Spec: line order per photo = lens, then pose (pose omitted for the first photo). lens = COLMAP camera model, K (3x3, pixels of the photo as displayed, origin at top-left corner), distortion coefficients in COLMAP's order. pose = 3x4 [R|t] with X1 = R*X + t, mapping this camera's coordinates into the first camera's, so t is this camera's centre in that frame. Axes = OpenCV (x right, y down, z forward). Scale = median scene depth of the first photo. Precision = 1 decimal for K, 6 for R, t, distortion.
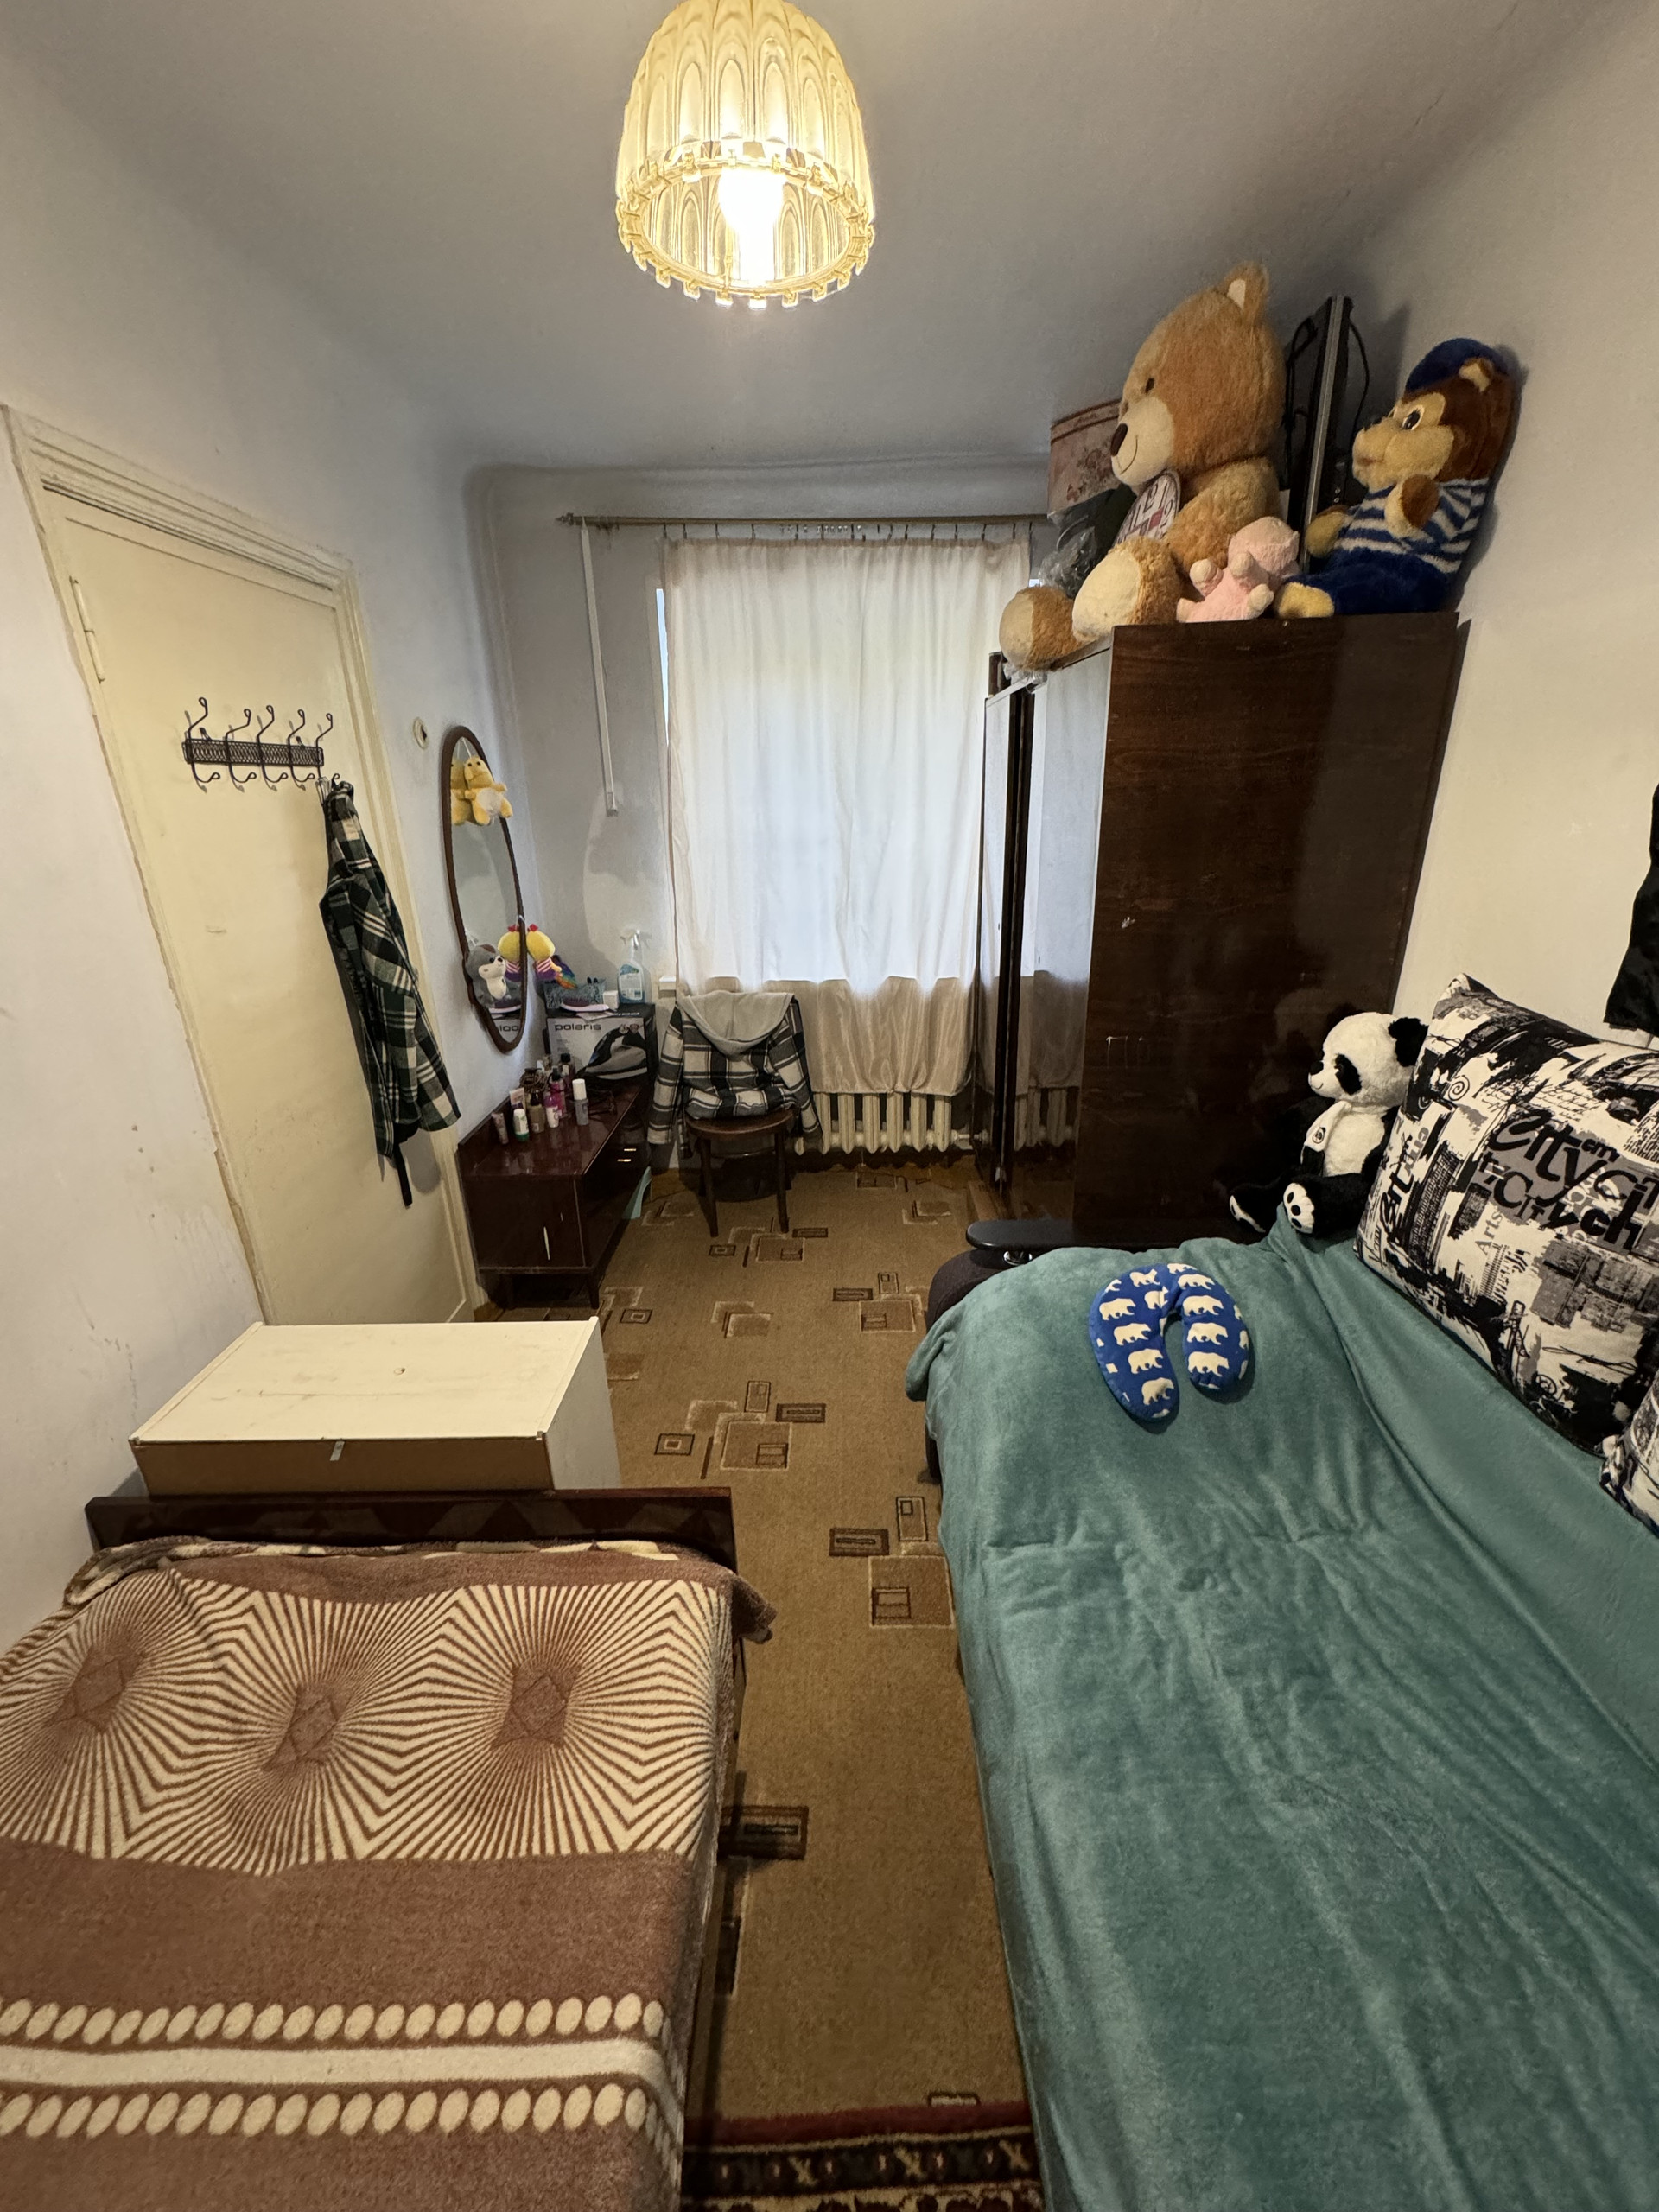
lens RADIAL K [[879.8, 0, 835.1], [0, 879.8, 1110.2], [0, 0, 1]] dist [-0.000823, 0.000174]
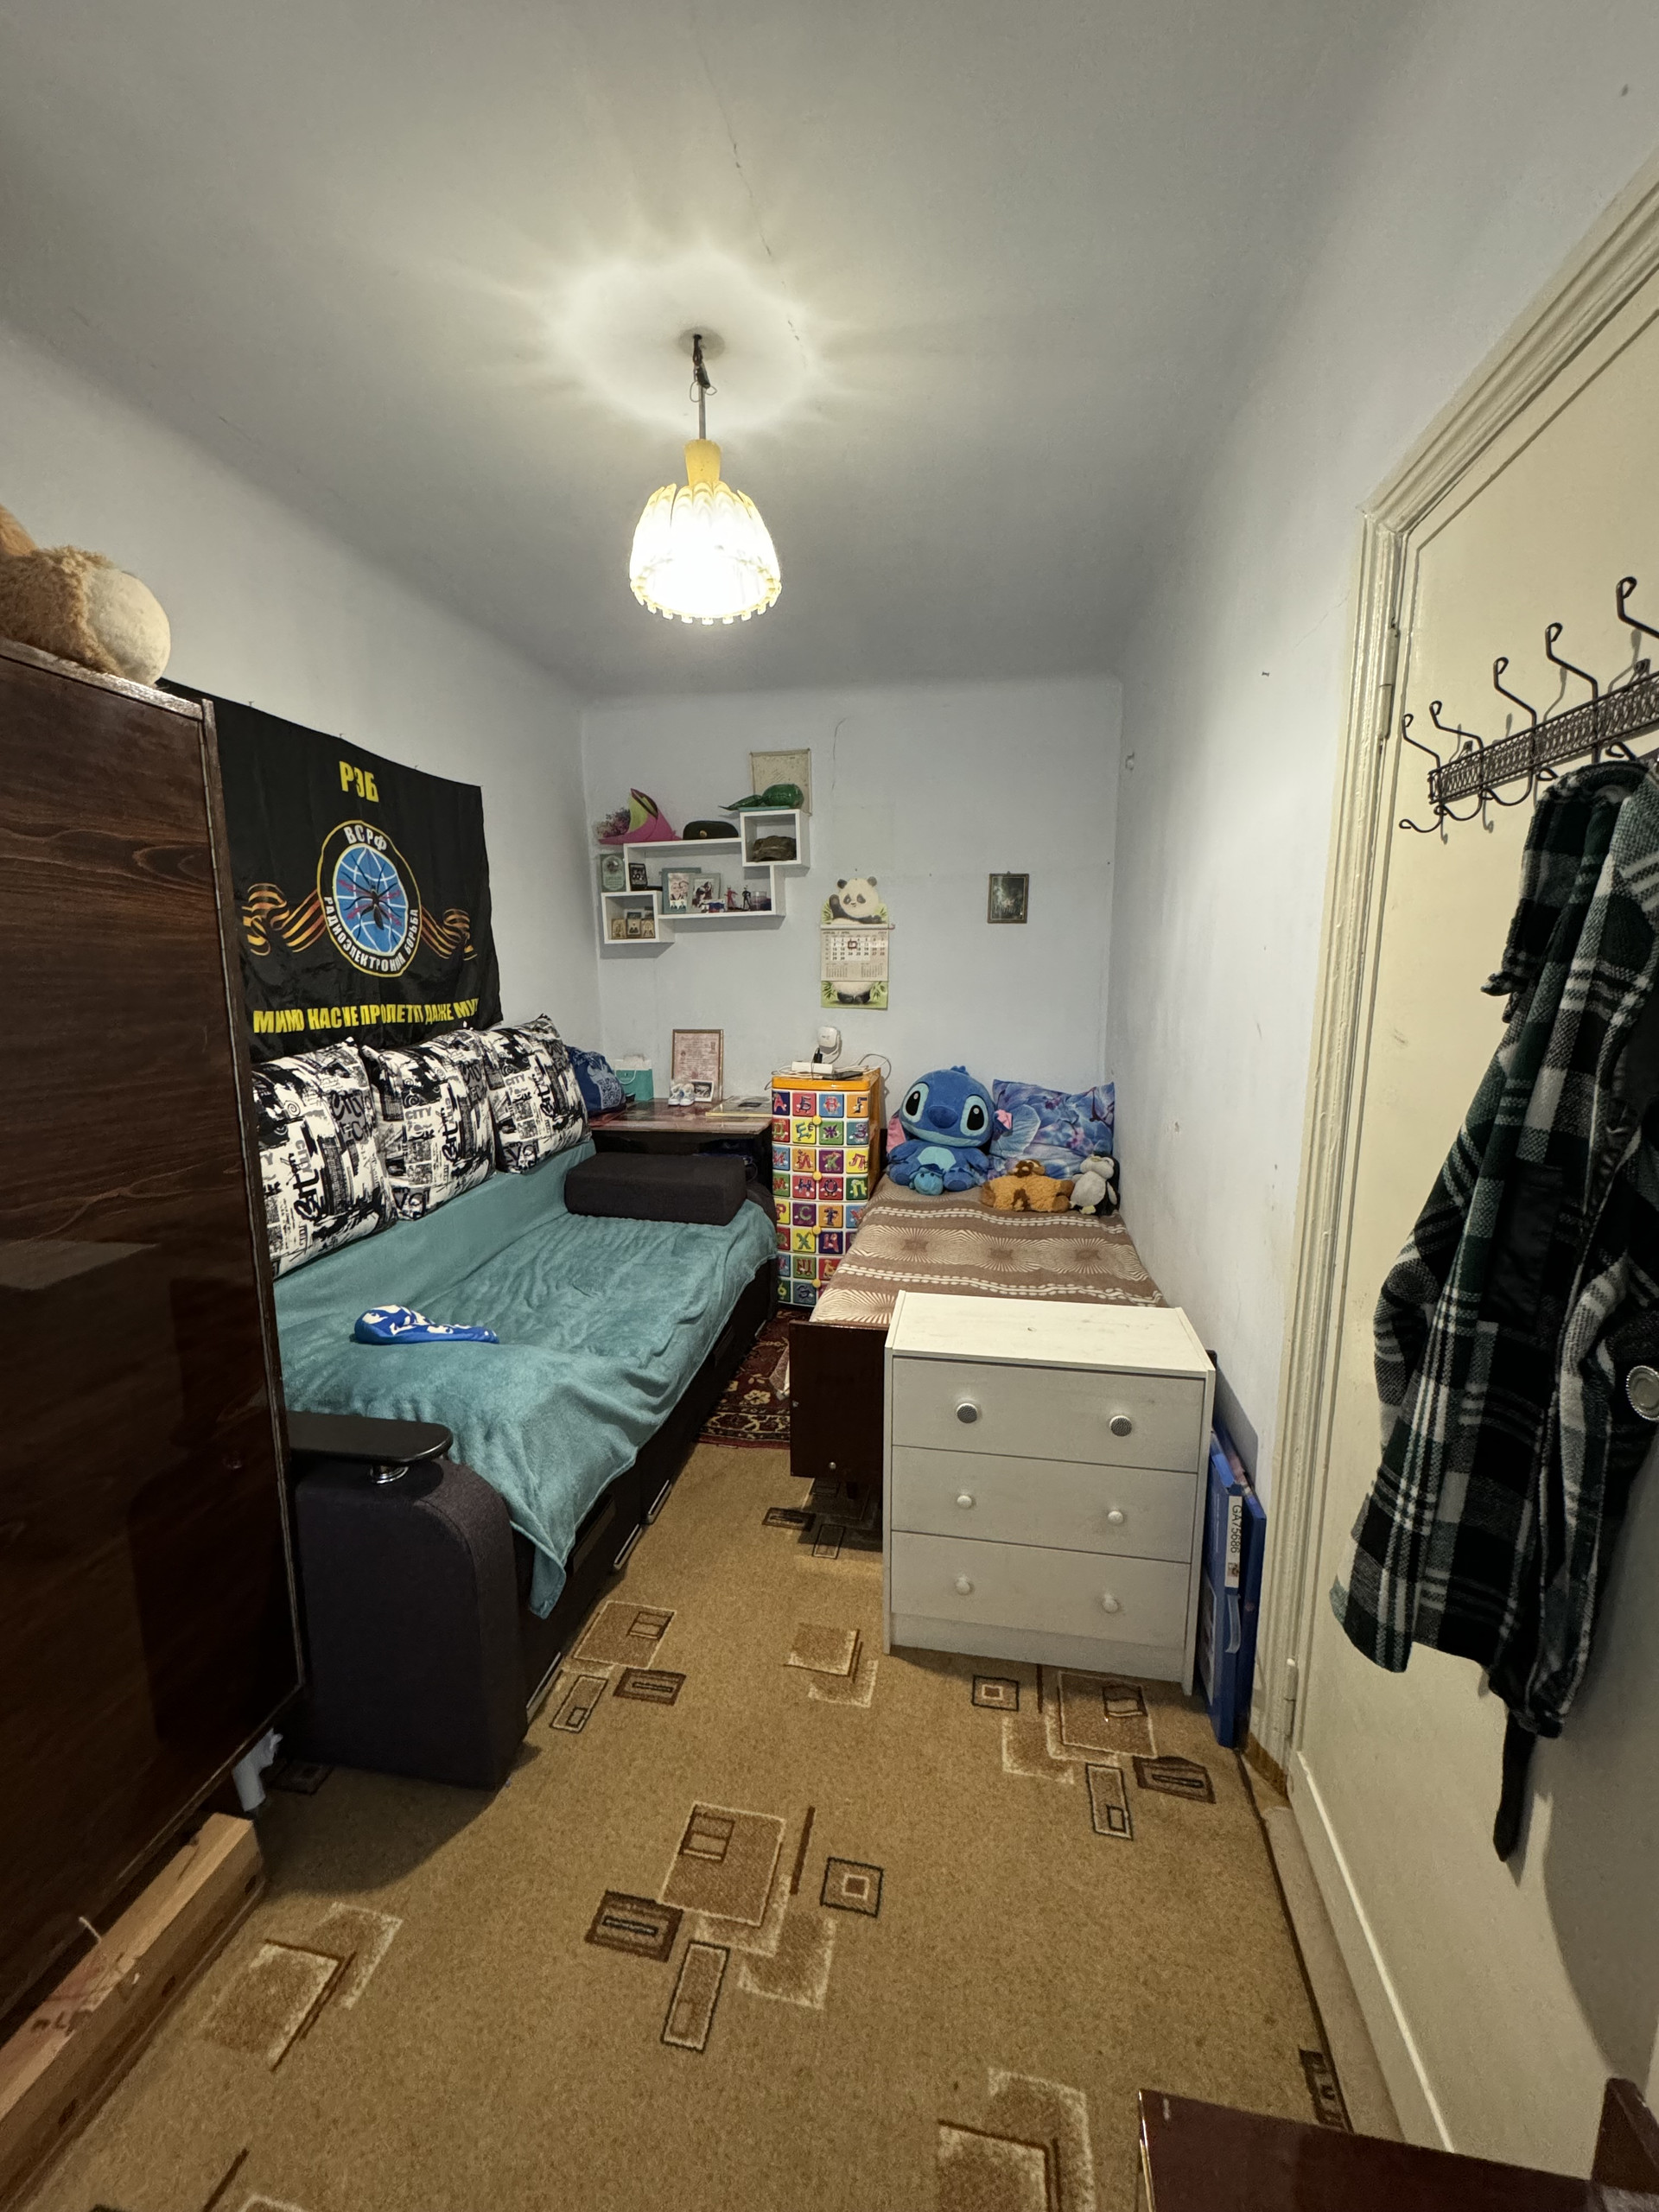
lens RADIAL K [[879.8, 0, 825.3], [0, 879.8, 1100.7], [0, 0, 1]] dist [-0.000823, 0.000174]
pose [[-0.983767, -0.003586, 0.179416, -0.455535], [0.085026, 0.871137, 0.483623, -0.676376], [-0.158030, 0.491027, -0.856691, 2.103400]]
